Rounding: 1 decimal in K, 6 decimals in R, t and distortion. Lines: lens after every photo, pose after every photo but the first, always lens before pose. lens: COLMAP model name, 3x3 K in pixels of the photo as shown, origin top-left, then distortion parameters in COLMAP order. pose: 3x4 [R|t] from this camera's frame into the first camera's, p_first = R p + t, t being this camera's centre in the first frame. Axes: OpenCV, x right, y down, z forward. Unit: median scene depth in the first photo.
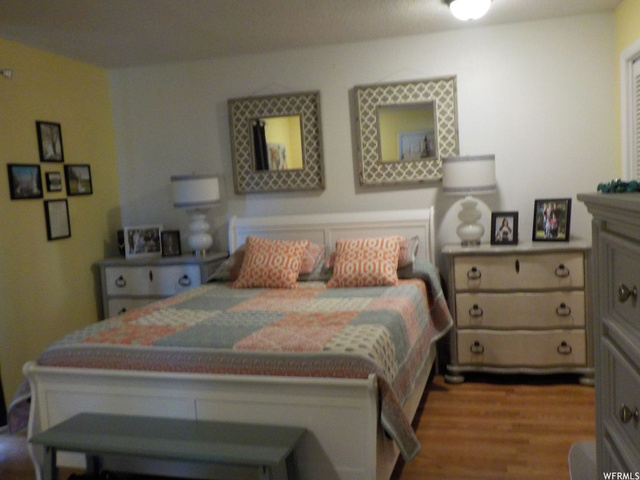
lens RADIAL K [[564.4, 0, 320.1], [0, 564.4, 239.8], [0, 0, 1]] dist [-0.003858, 0.004819]
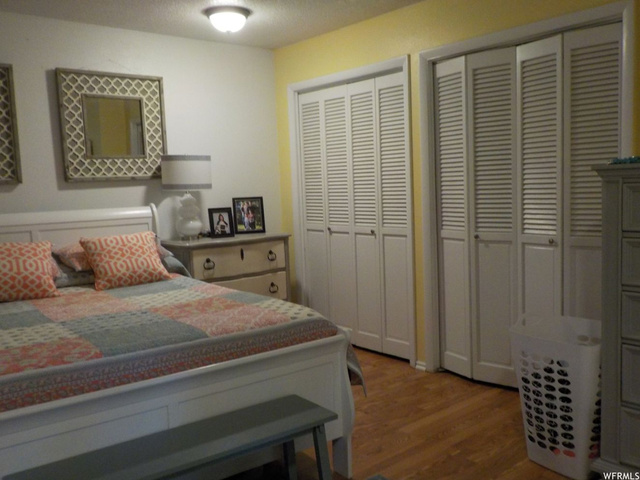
lens RADIAL K [[564.4, 0, 320.6], [0, 564.4, 240.2], [0, 0, 1]] dist [-0.003858, 0.004819]
pose [[0.617084, -0.041842, 0.785784, -0.429065], [0.065438, 0.997855, 0.001745, 0.025186], [-0.784172, 0.050343, 0.618498, 0.155015]]
